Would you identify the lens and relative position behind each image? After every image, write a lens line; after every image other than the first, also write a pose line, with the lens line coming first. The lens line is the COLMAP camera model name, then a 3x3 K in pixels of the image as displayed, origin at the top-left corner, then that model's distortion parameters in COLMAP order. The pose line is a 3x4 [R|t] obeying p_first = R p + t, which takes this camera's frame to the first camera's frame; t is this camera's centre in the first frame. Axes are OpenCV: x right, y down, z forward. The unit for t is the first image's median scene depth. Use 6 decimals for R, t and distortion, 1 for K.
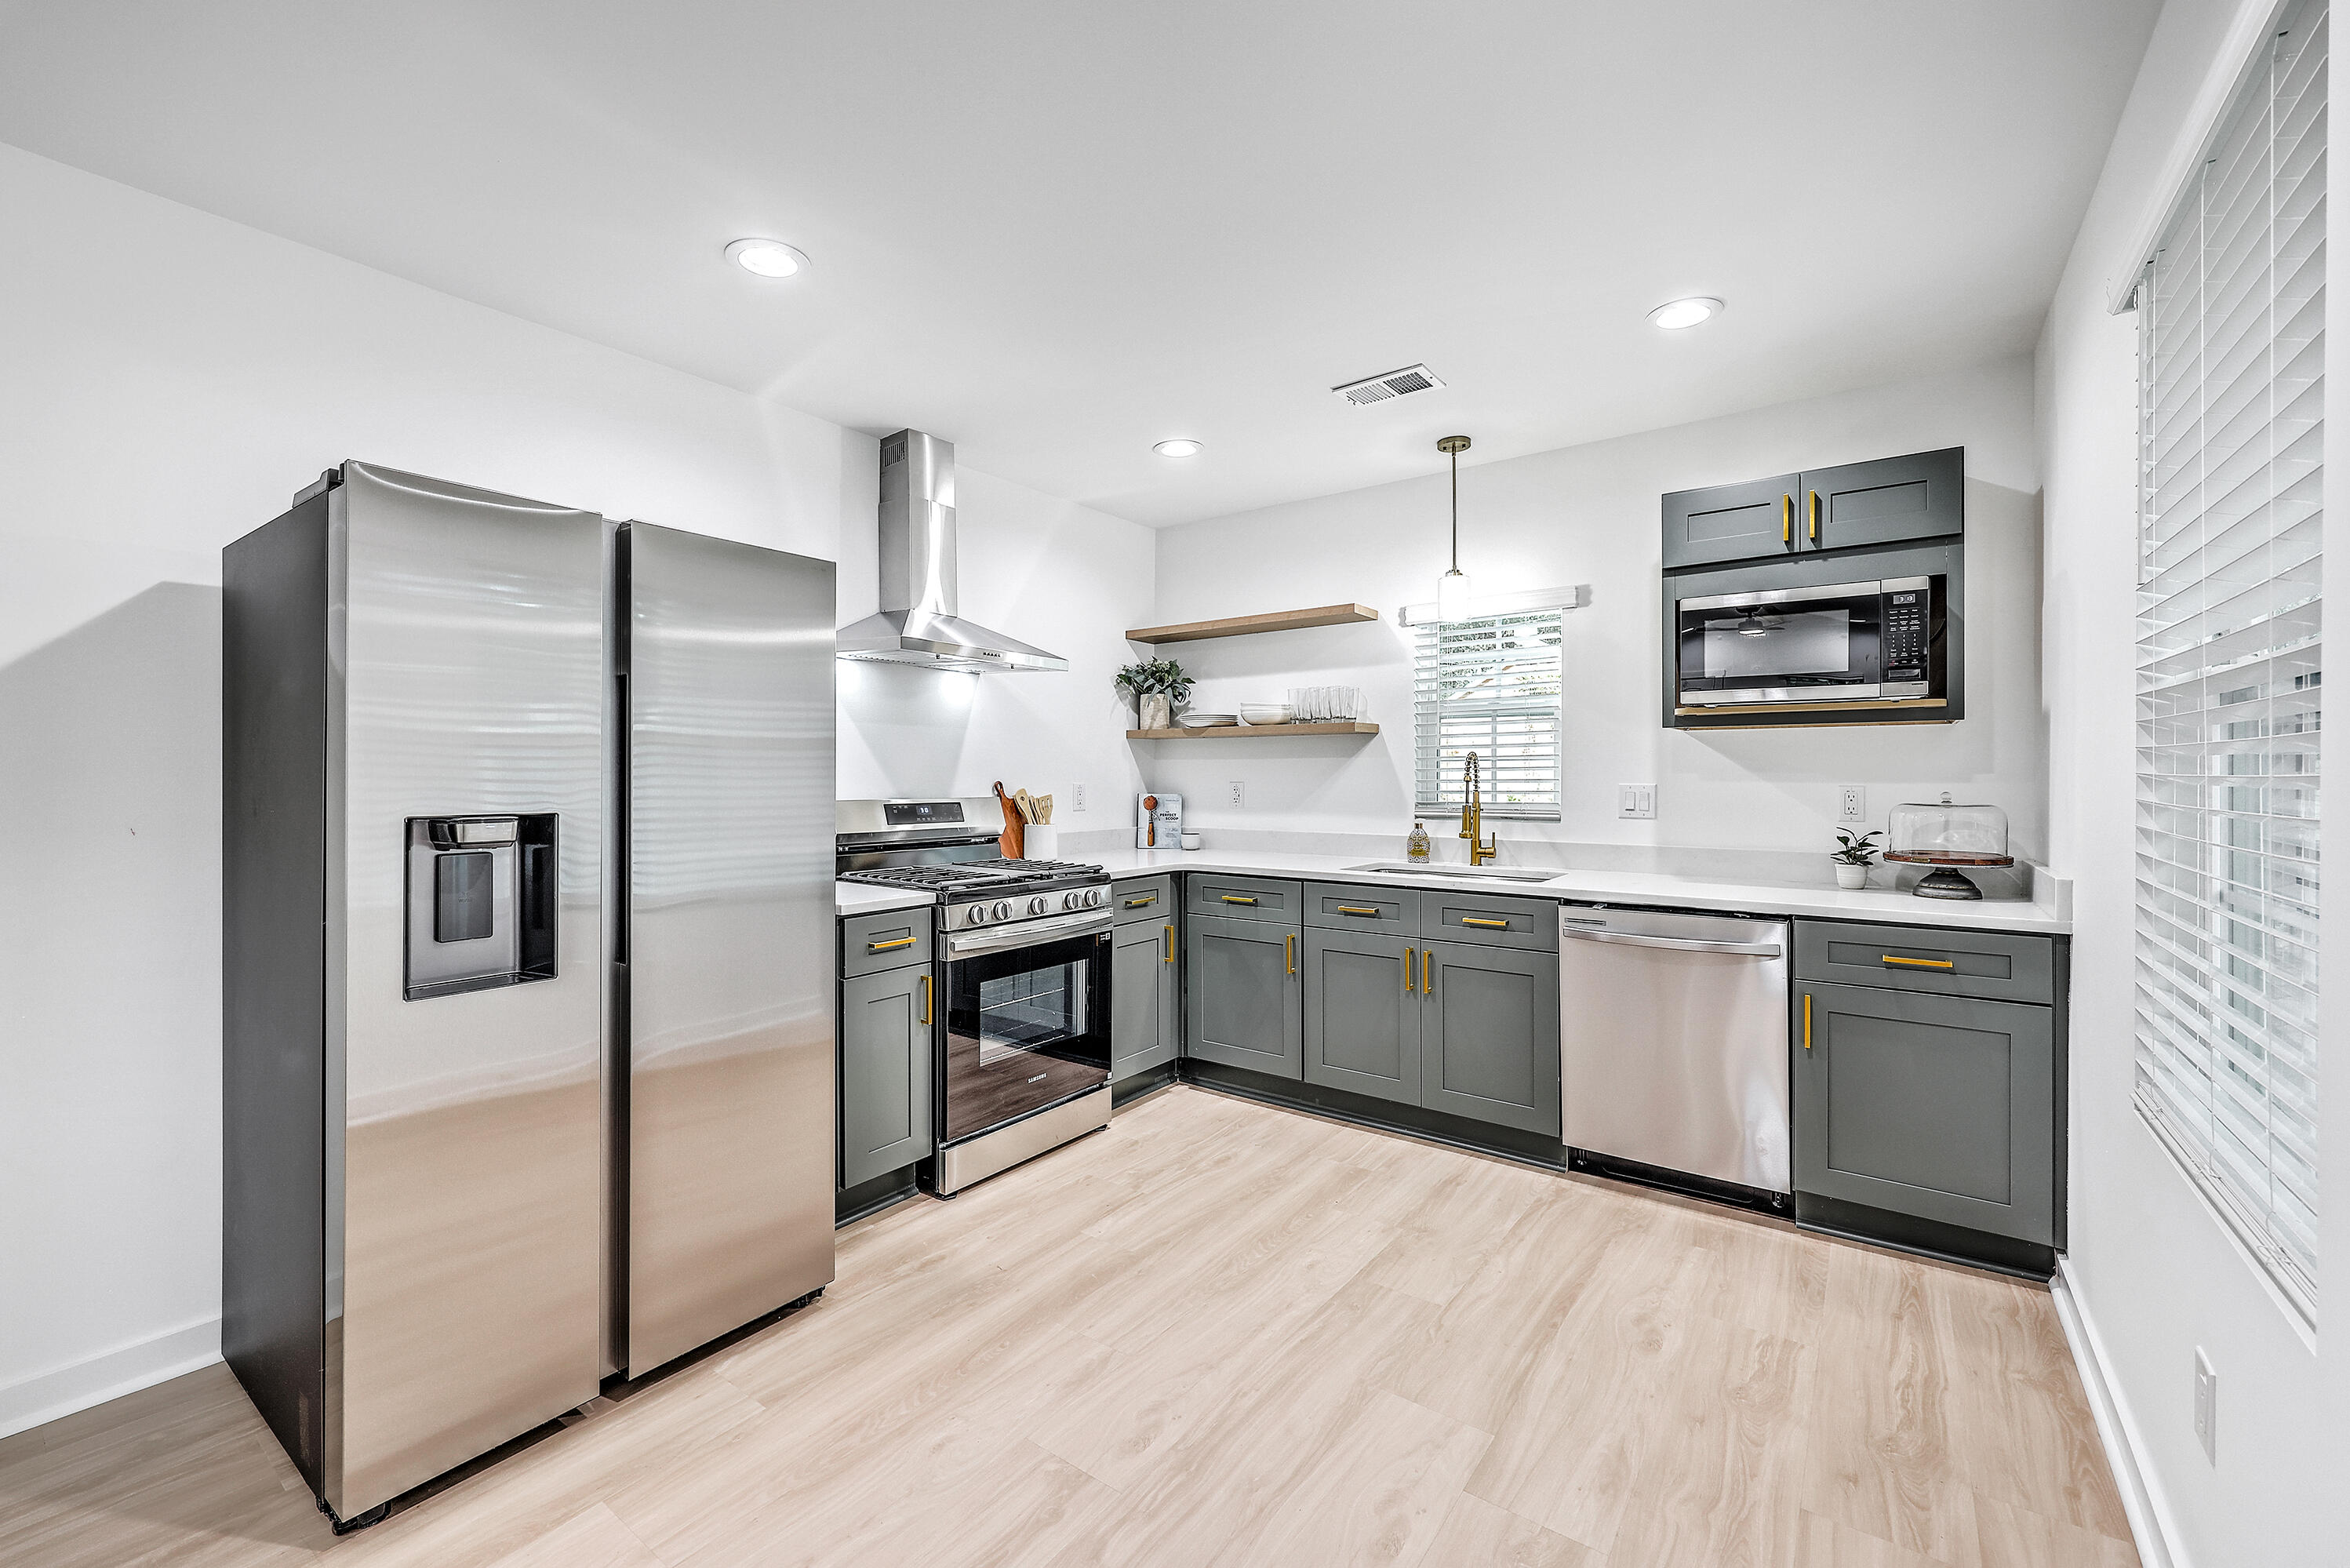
lens RADIAL K [[952.2, 0, 1179.3], [0, 952.2, 777.3], [0, 0, 1]] dist [-0.002476, 0.000972]
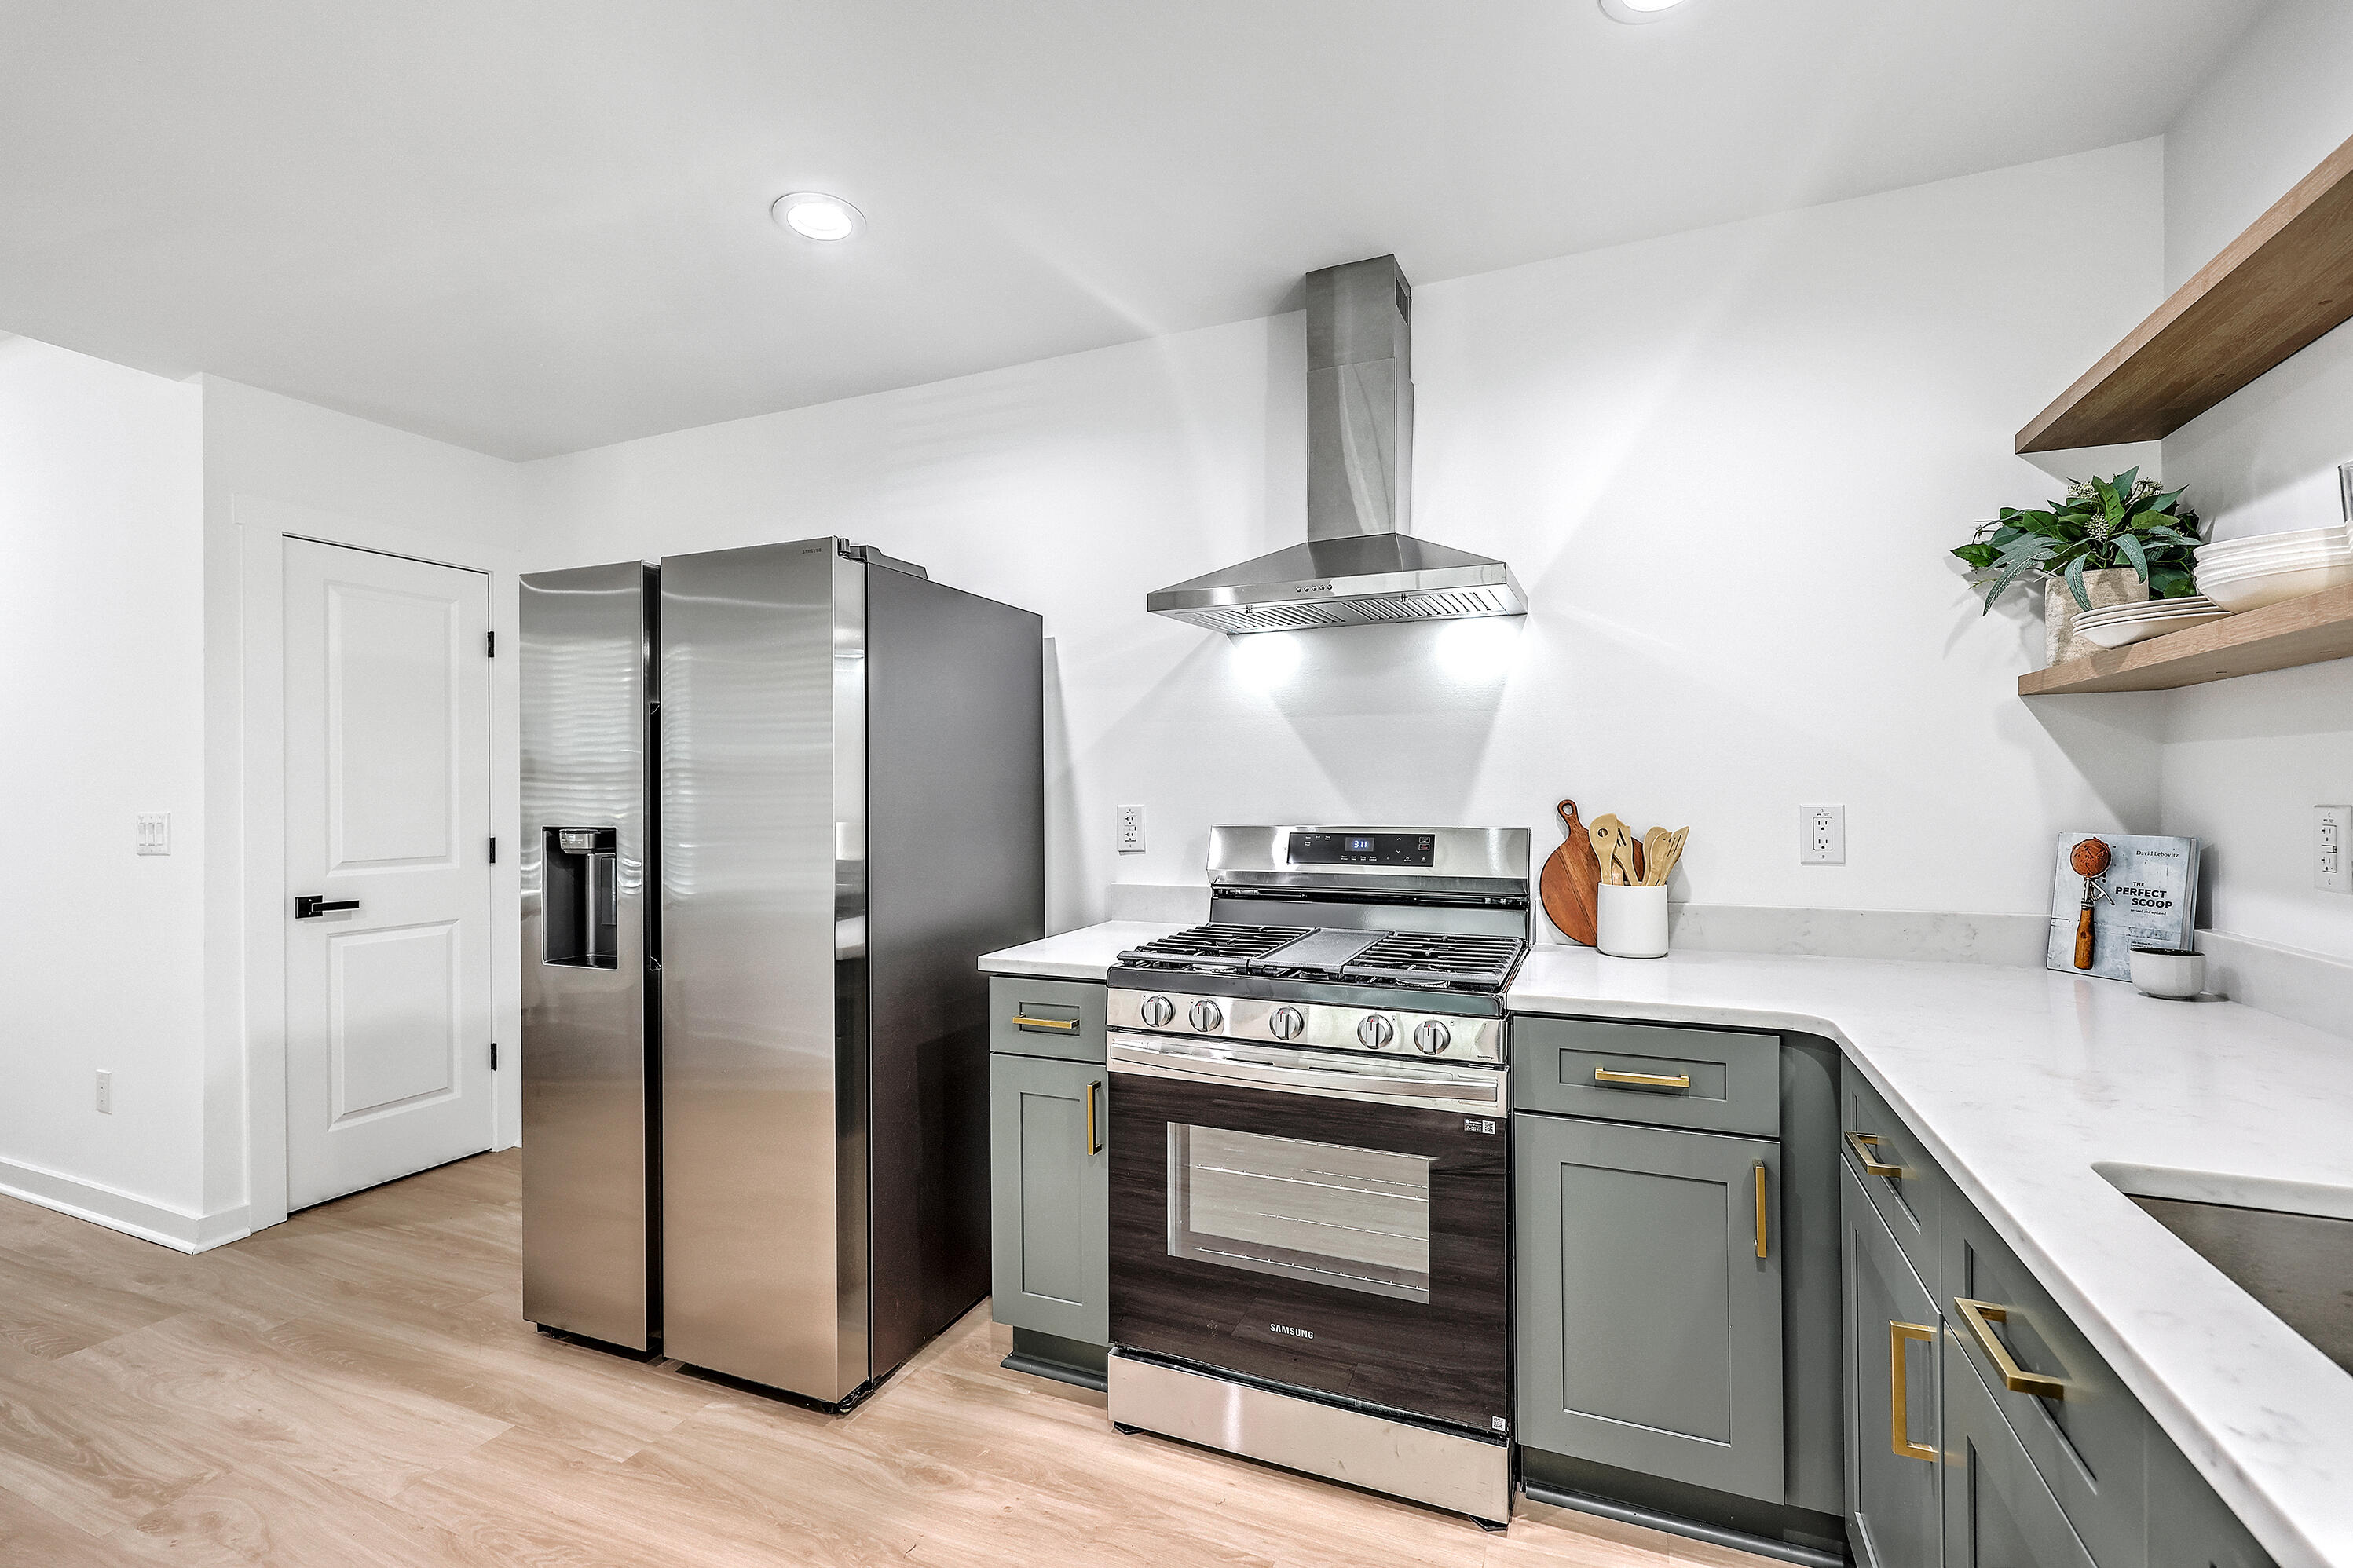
lens RADIAL K [[1026.9, 0, 1178.8], [0, 1026.9, 790.7], [0, 0, 1]] dist [-0.002157, 0.000484]
pose [[0.235230, -0.003148, -0.971935, 0.422494], [0.004687, 0.999987, -0.002104, -0.001213], [0.971928, -0.004060, 0.235242, 0.794474]]
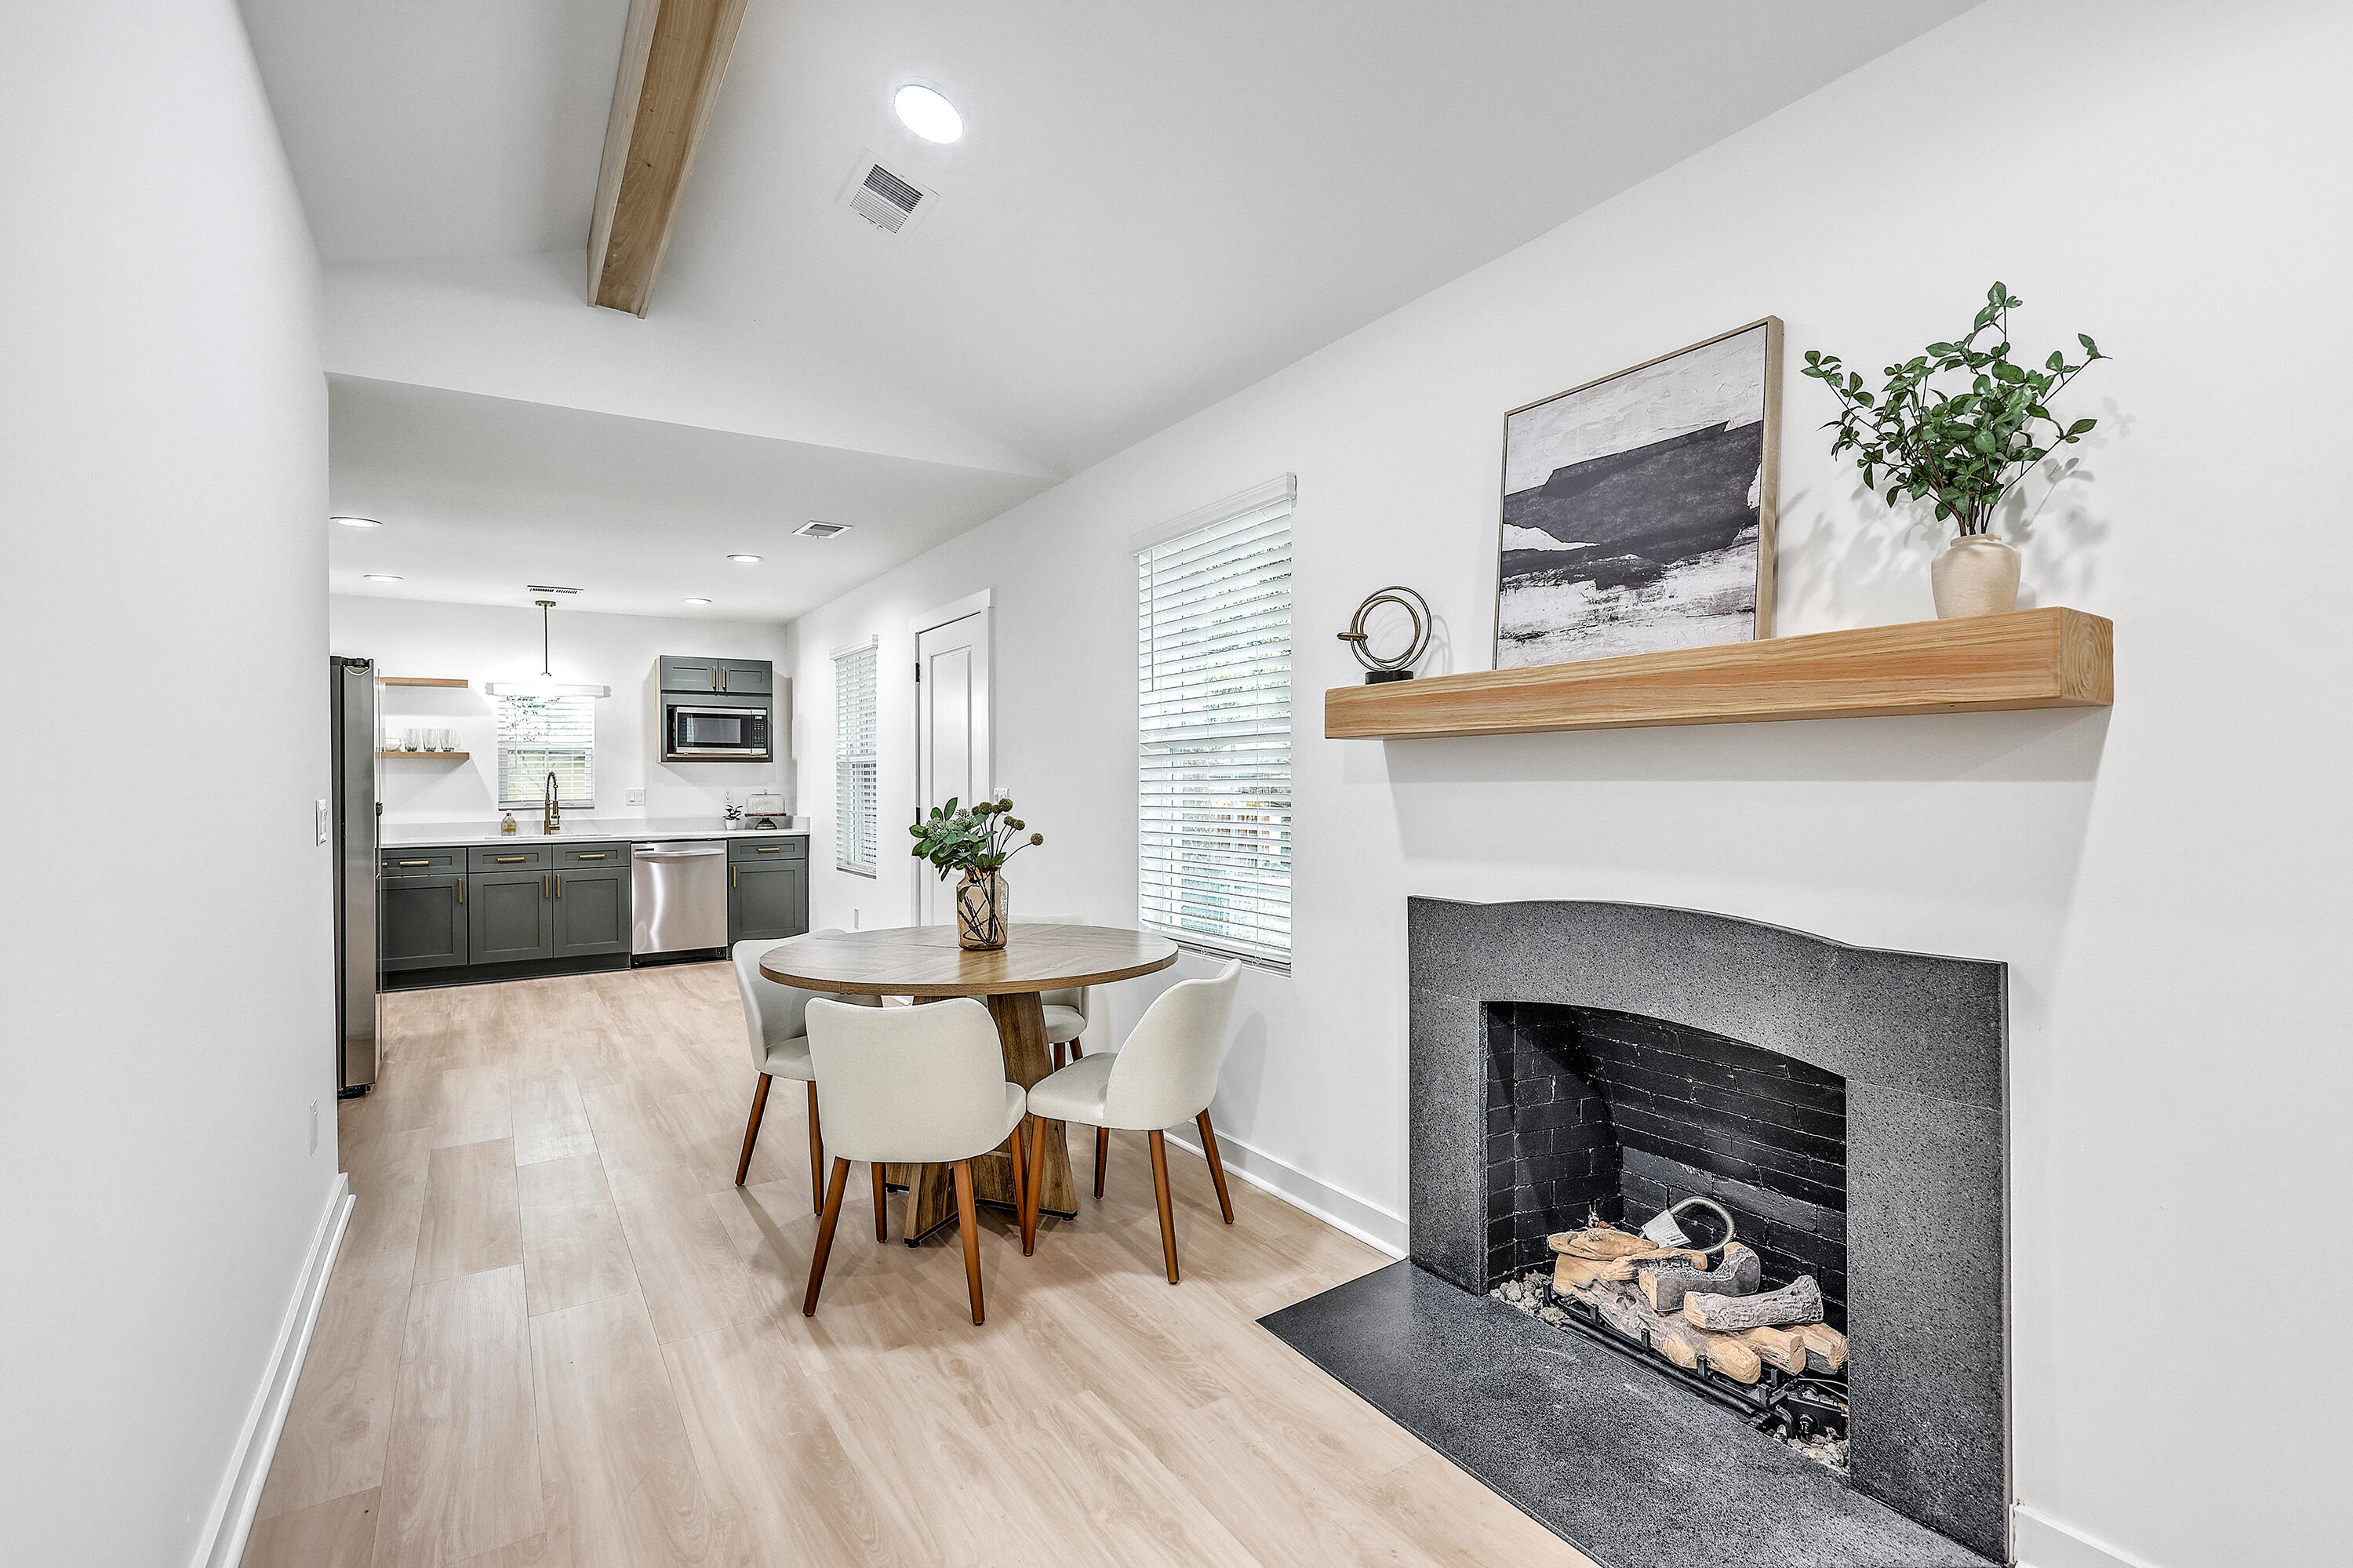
lens RADIAL K [[1072.6, 0, 1187.5], [0, 1072.6, 781.6], [0, 0, 1]] dist [-0.000527, 0.000926]
pose [[0.345448, -0.002211, 0.938435, -1.382035], [0.009661, 0.999953, -0.001200, 0.007982], [-0.938388, 0.009481, 0.345453, -0.983733]]
